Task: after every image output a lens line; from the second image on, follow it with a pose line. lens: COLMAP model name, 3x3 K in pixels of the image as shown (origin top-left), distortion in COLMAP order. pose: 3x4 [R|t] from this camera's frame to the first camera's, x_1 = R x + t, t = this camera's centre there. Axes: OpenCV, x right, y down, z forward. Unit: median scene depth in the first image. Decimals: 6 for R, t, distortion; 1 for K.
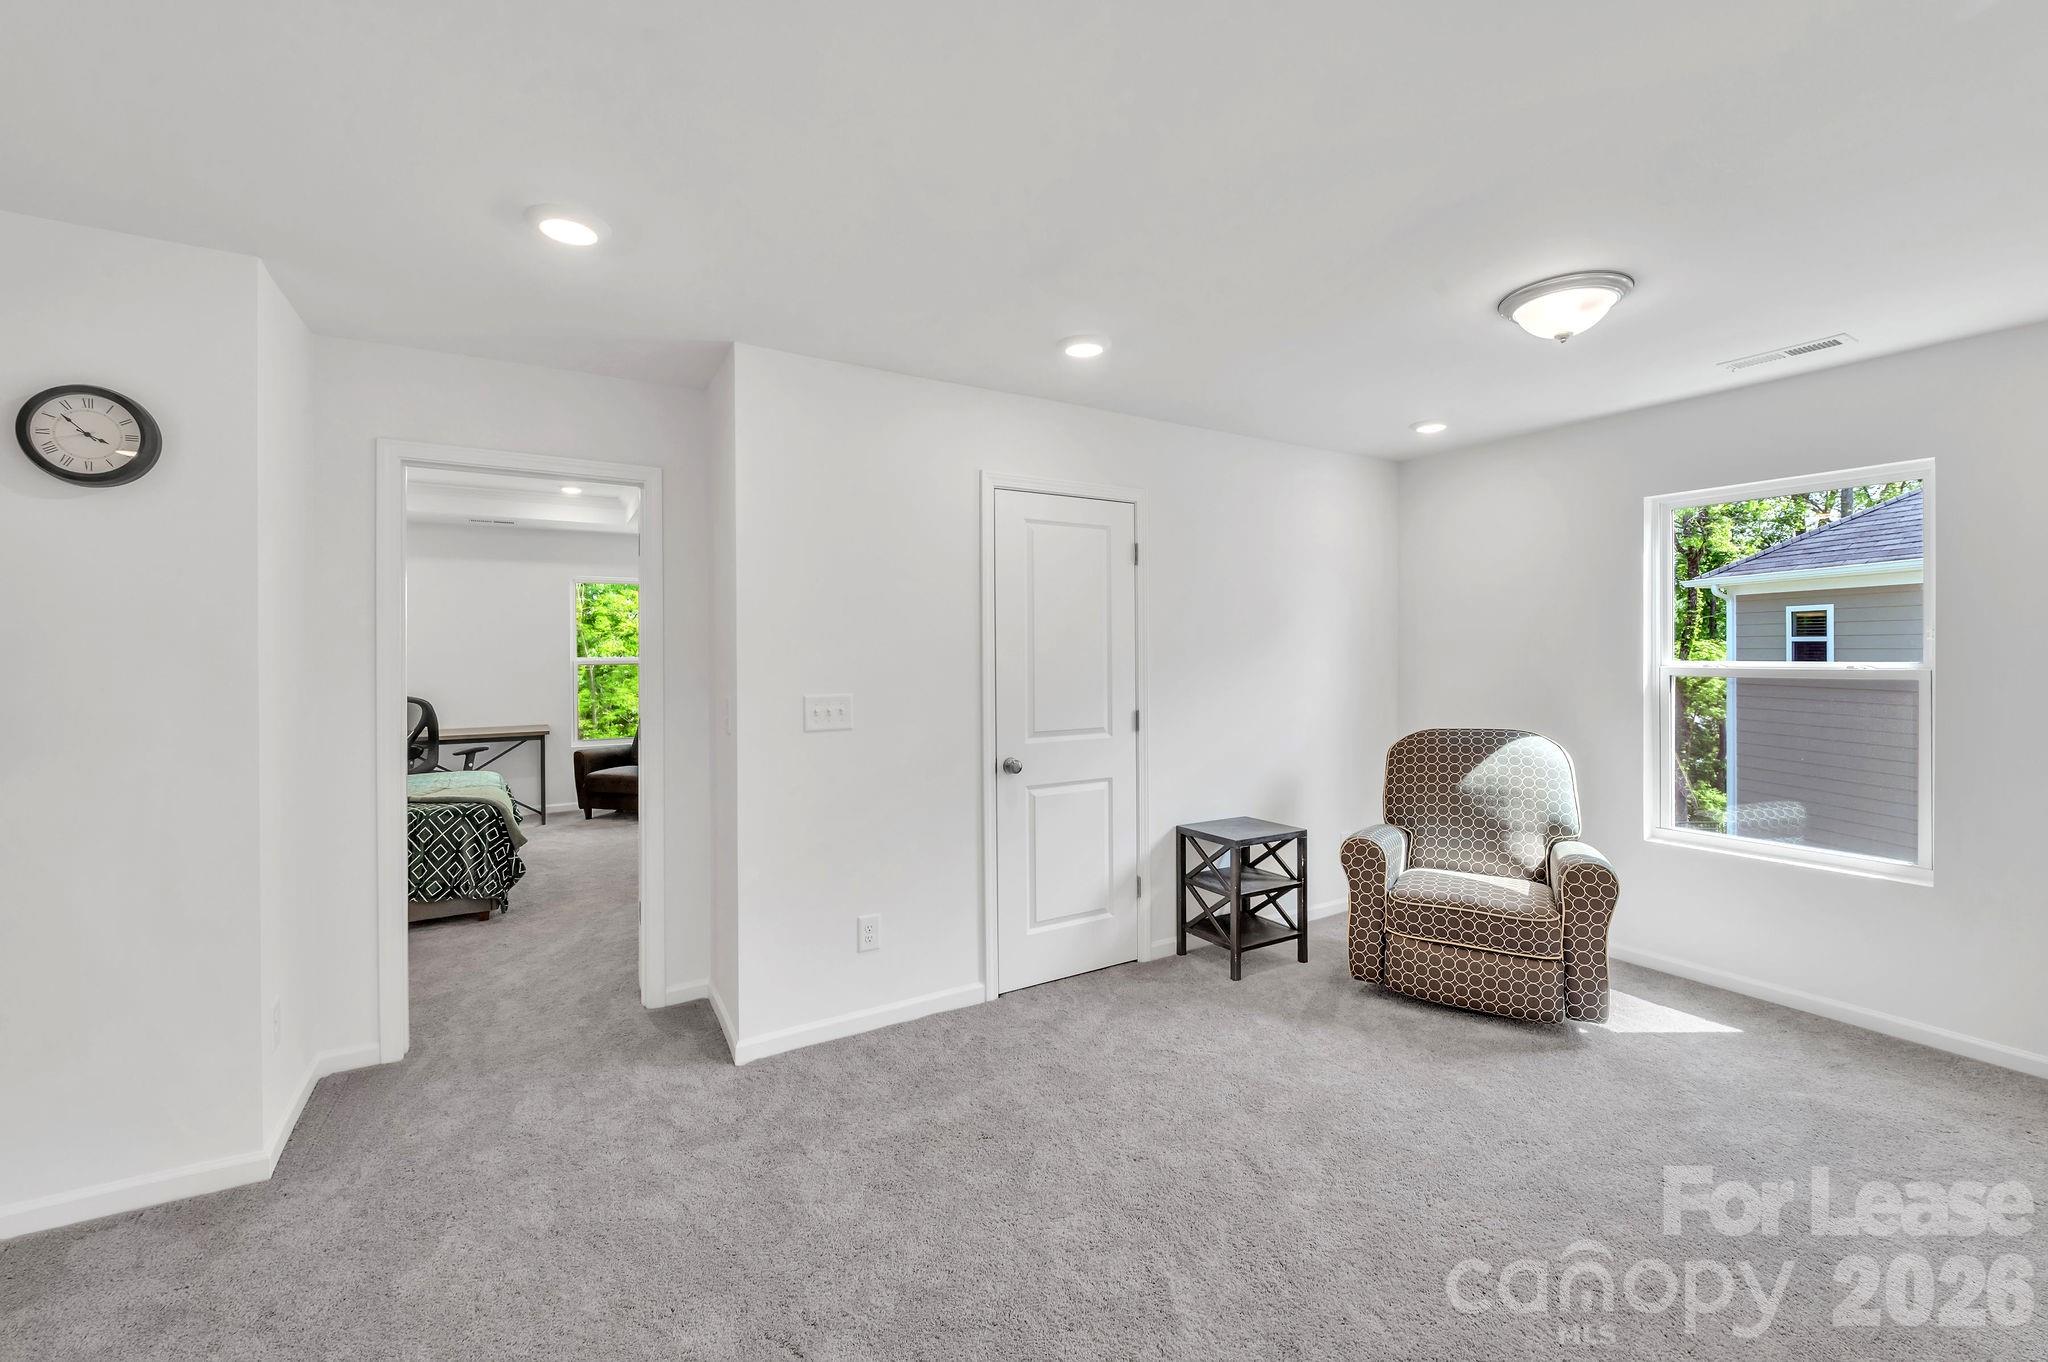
lens RADIAL K [[832.5, 0, 1030.8], [0, 832.5, 646.4], [0, 0, 1]] dist [-0.006634, -0.000590]
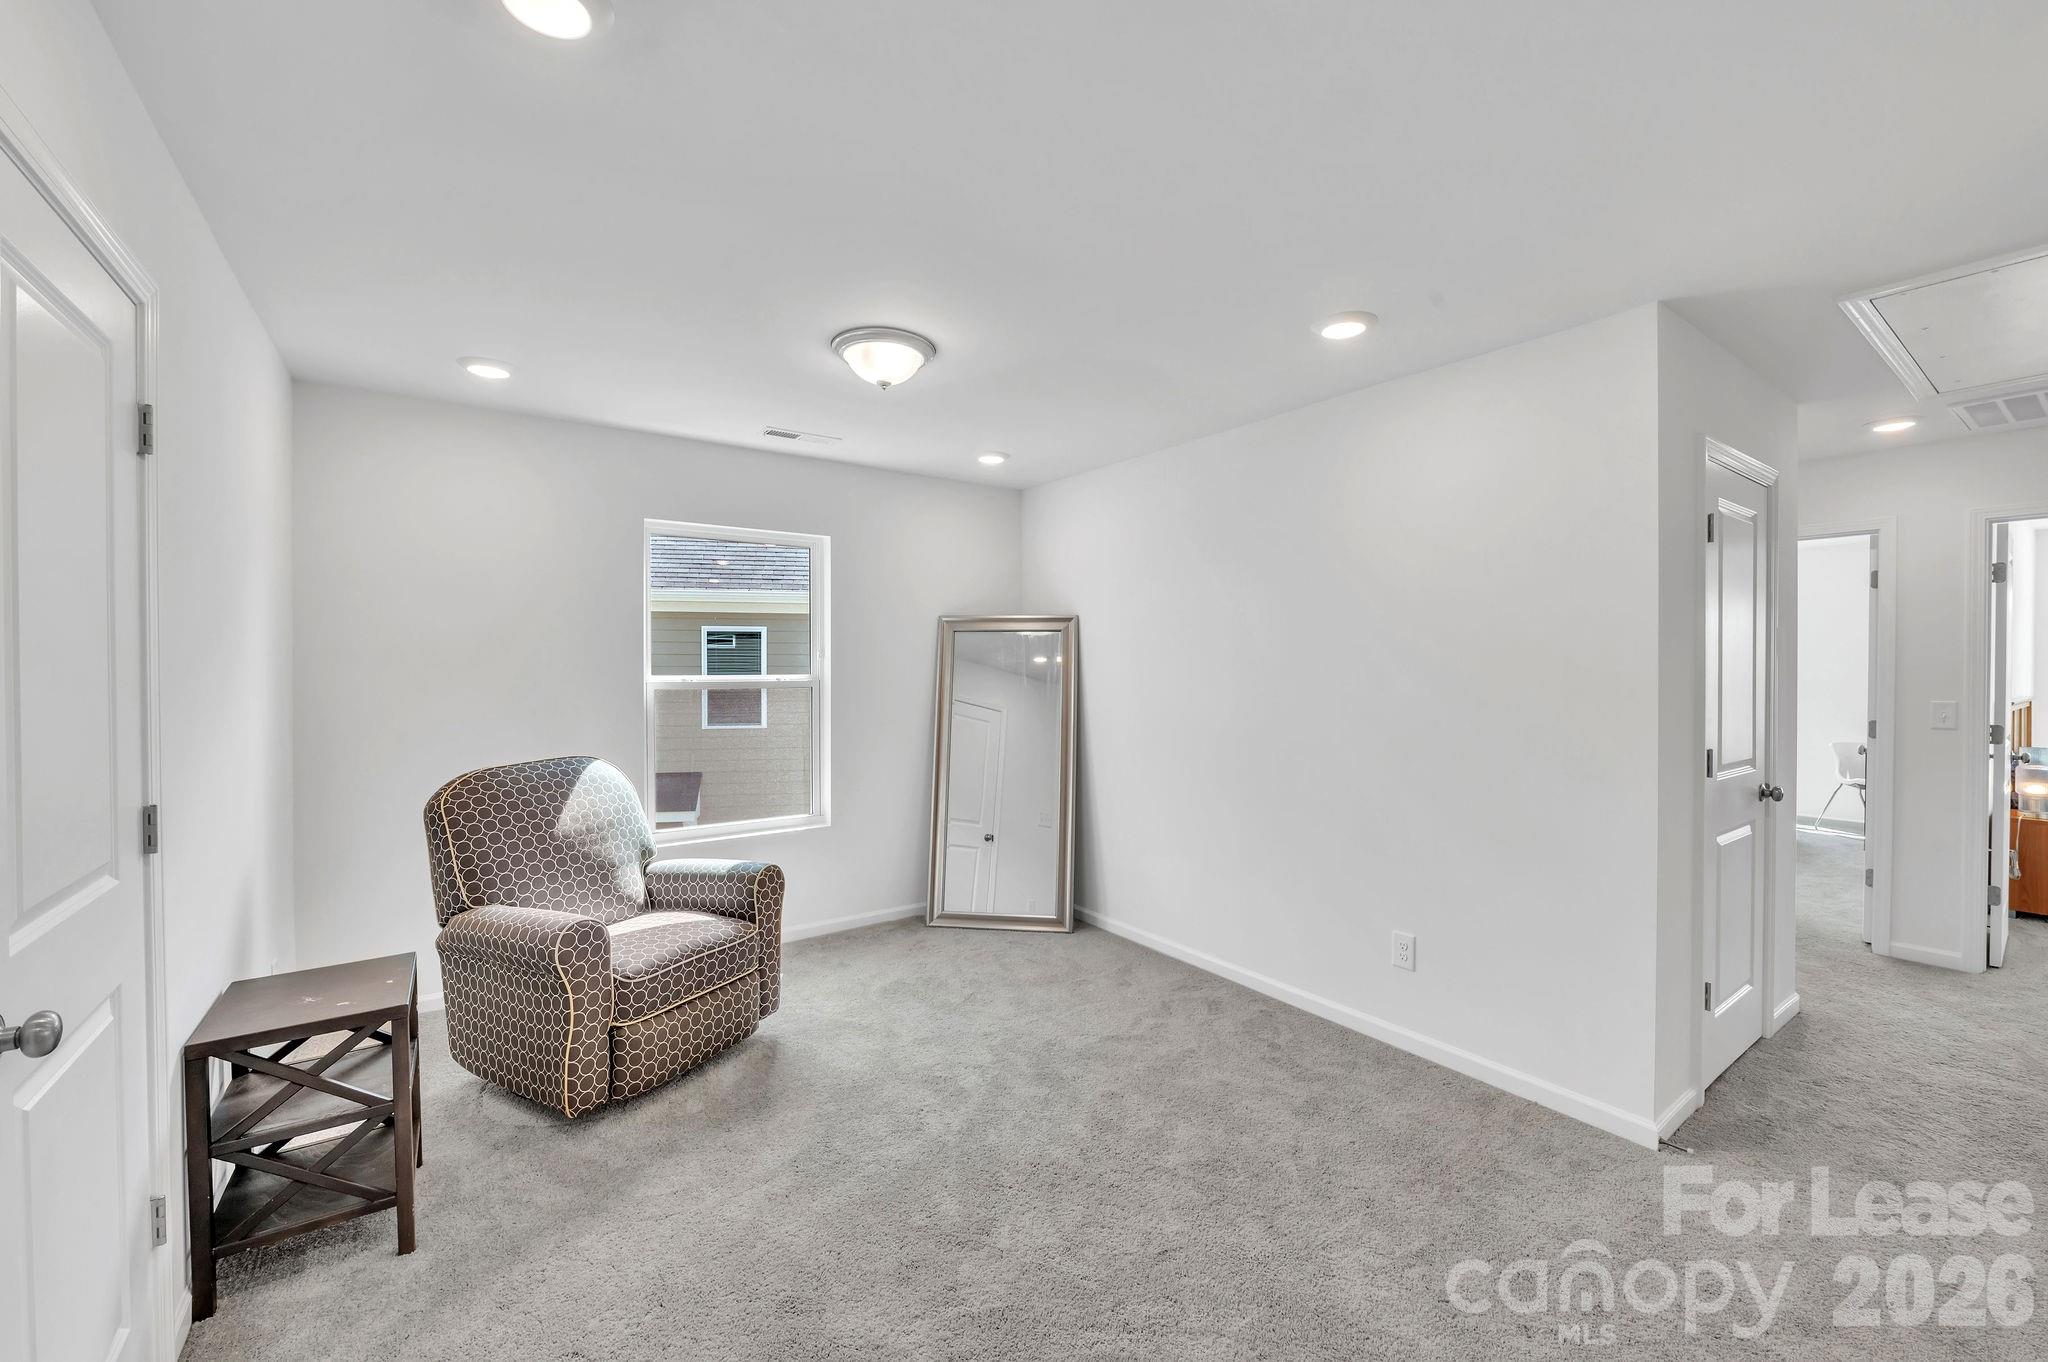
lens RADIAL K [[823.8, 0, 1030.0], [0, 823.8, 670.4], [0, 0, 1]] dist [-0.002451, -0.000292]
pose [[-0.083057, -0.002231, 0.996542, -0.340196], [-0.004727, 0.999987, 0.001845, 0.006602], [-0.996534, -0.004557, -0.083067, 0.633169]]
